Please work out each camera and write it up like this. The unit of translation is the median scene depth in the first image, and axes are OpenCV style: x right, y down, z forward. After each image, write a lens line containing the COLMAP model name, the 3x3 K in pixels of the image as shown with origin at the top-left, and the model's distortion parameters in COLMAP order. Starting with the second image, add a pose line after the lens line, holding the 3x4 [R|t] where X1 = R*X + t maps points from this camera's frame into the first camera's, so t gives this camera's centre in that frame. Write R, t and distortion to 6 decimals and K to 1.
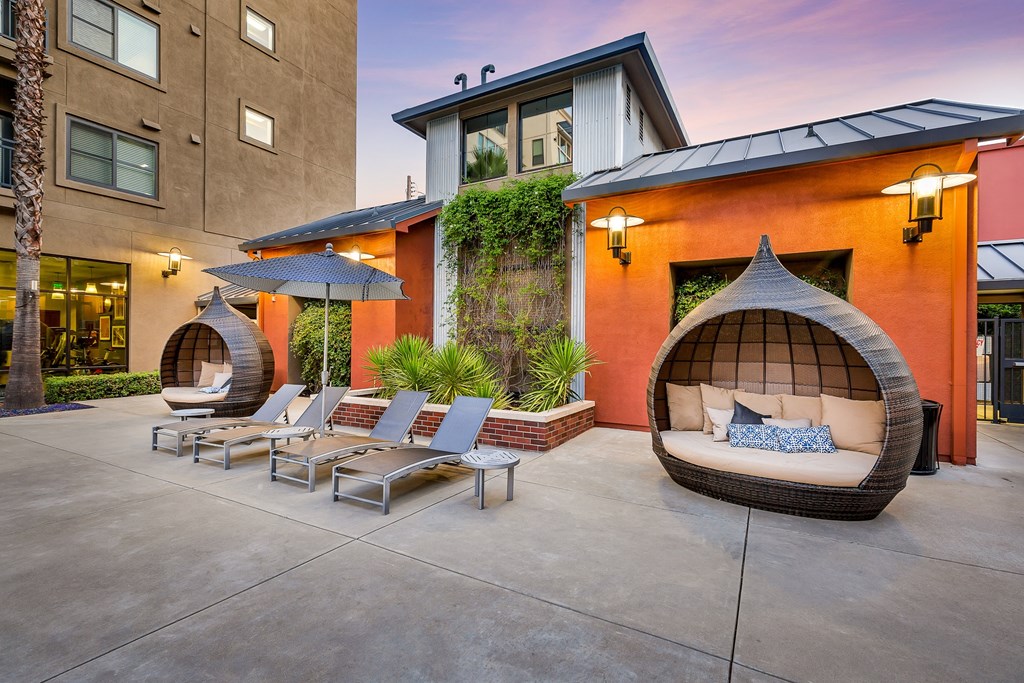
lens RADIAL K [[467.3, 0, 512.0], [0, 467.3, 342.7], [0, 0, 1]] dist [0.002915, -0.000051]
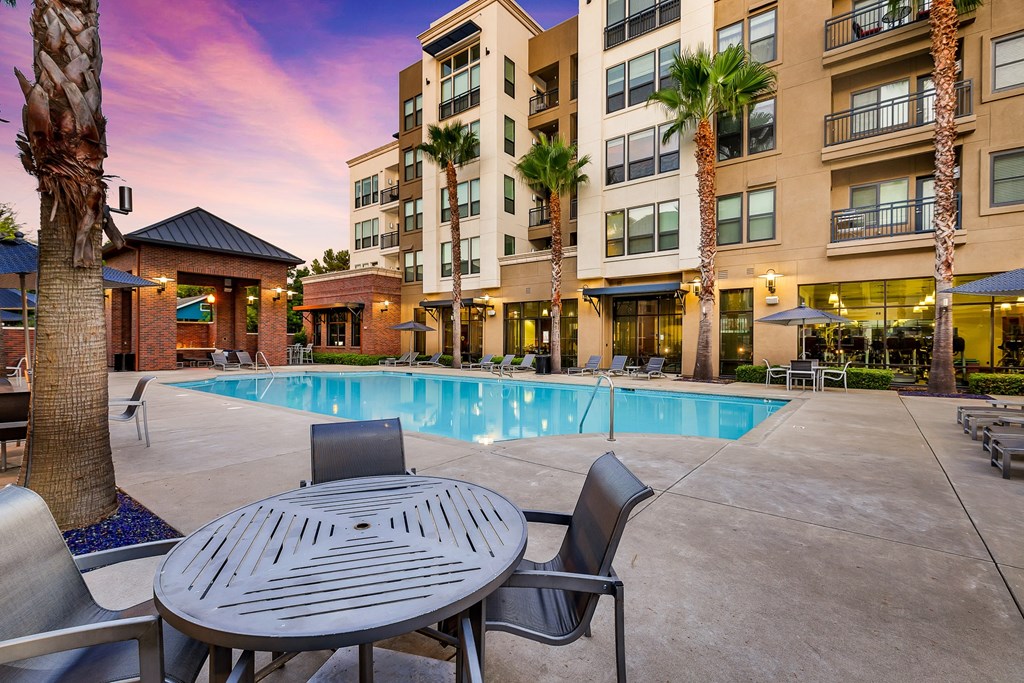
lens RADIAL K [[467.3, 0, 511.7], [0, 467.3, 343.8], [0, 0, 1]] dist [0.002915, -0.000051]
pose [[-0.121993, 0.002162, -0.992529, 0.462404], [-0.006876, 0.999972, 0.003024, 0.001754], [0.992507, 0.007193, -0.121975, -0.070060]]
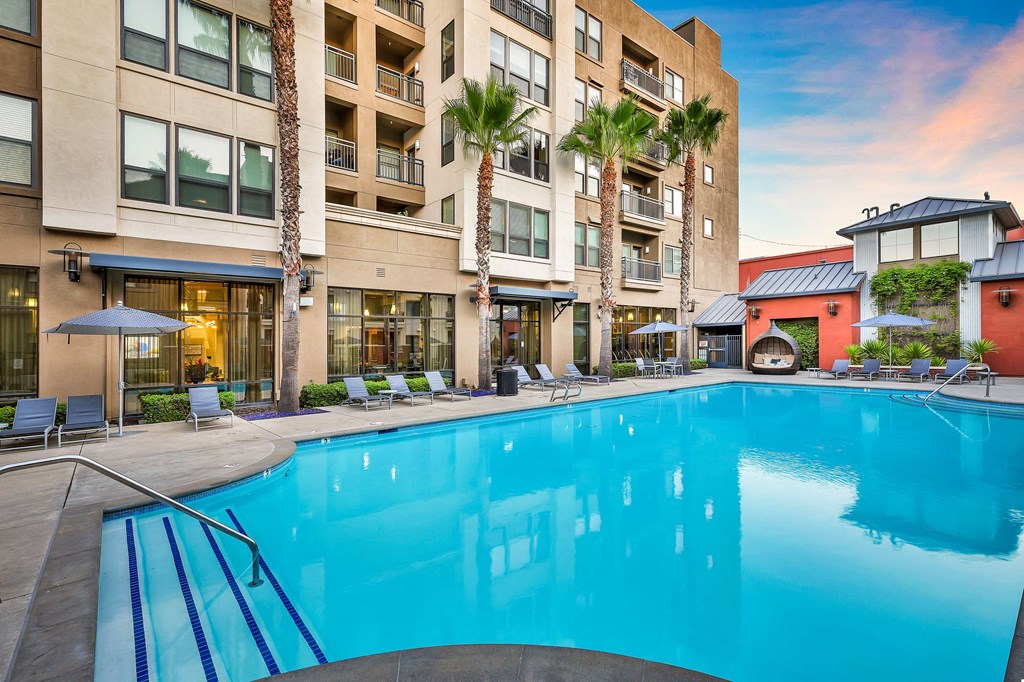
lens RADIAL K [[467.3, 0, 510.2], [0, 467.3, 338.8], [0, 0, 1]] dist [0.002915, -0.000051]
pose [[0.939777, -0.013193, -0.341532, -1.124619], [0.012383, 0.999913, -0.004550, -0.024233], [0.341563, 0.000047, 0.939859, -1.792131]]
